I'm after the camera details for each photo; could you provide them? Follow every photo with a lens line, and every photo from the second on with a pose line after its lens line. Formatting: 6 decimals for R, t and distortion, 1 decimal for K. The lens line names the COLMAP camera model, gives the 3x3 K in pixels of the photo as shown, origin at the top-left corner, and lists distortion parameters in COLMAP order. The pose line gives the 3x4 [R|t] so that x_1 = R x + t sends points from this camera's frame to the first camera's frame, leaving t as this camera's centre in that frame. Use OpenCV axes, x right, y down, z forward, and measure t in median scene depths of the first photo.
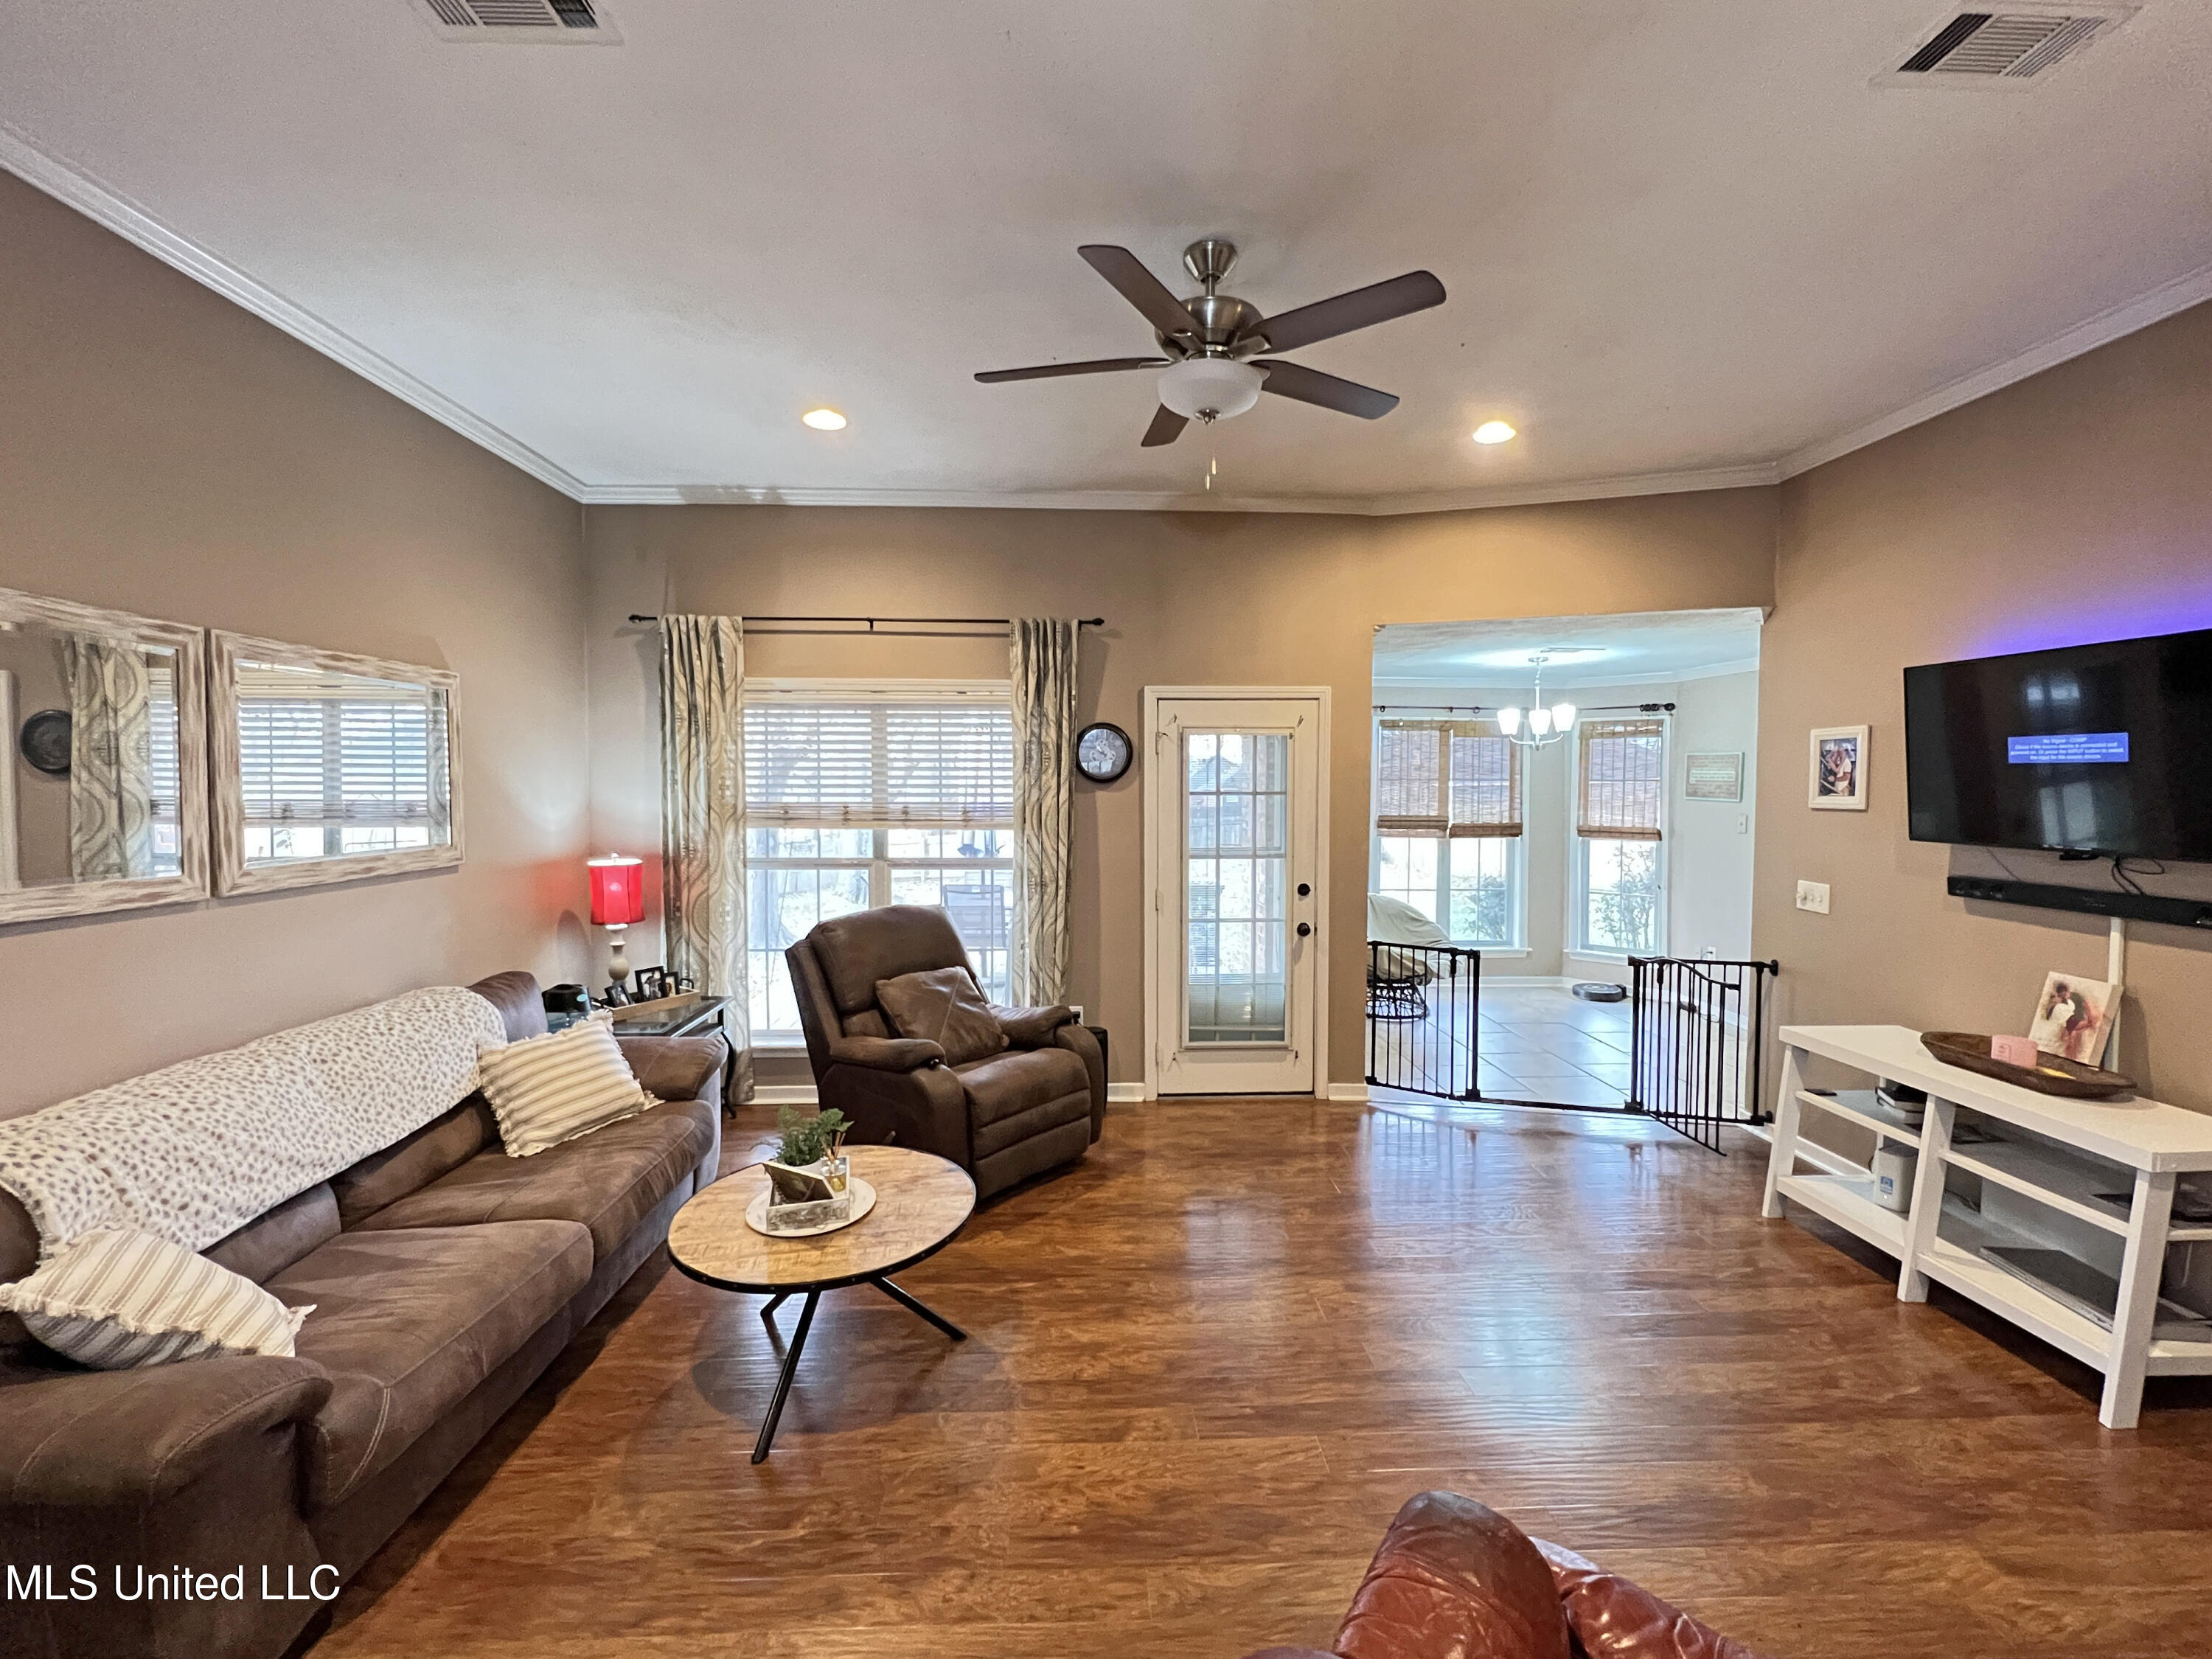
lens RADIAL K [[936.6, 0, 1100.0], [0, 936.6, 830.5], [0, 0, 1]] dist [-0.001700, 0.000261]
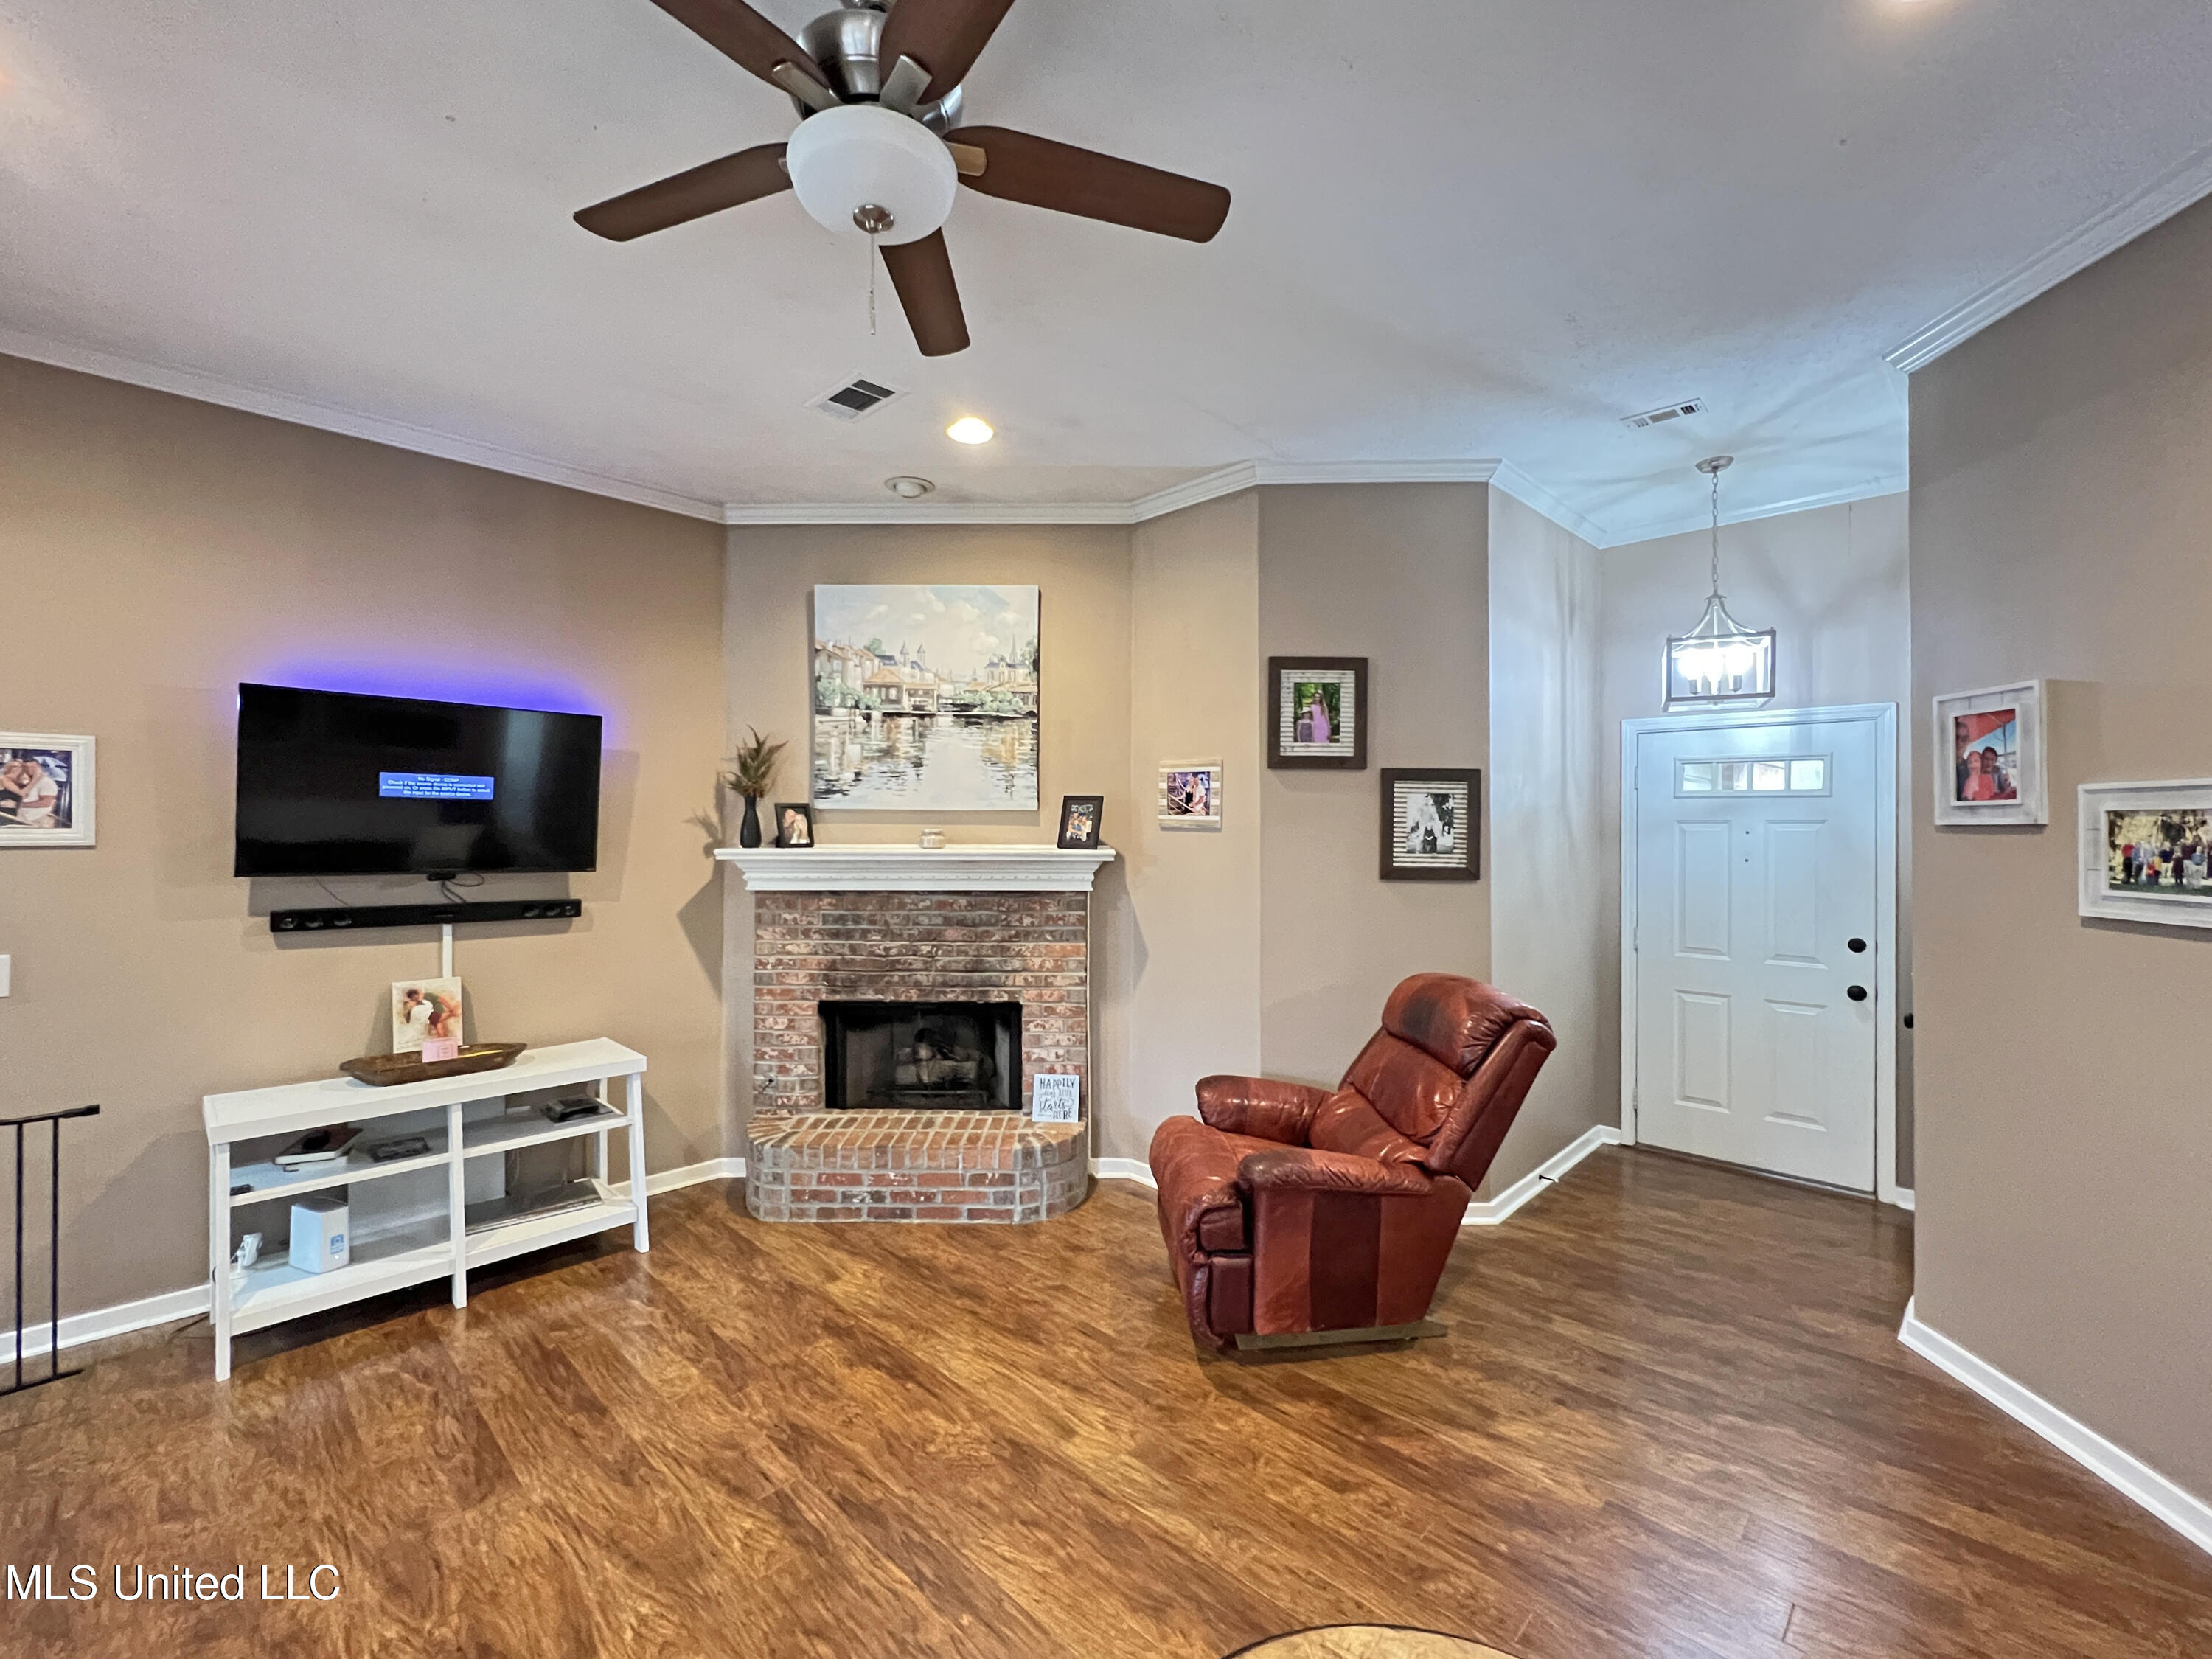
lens RADIAL K [[936.6, 0, 1100.0], [0, 936.6, 830.5], [0, 0, 1]] dist [-0.001700, 0.000261]
pose [[-0.682237, 0.001880, 0.731129, -0.399403], [0.036650, 0.998827, 0.031631, -0.037532], [-0.730212, 0.048376, -0.681506, 1.178239]]
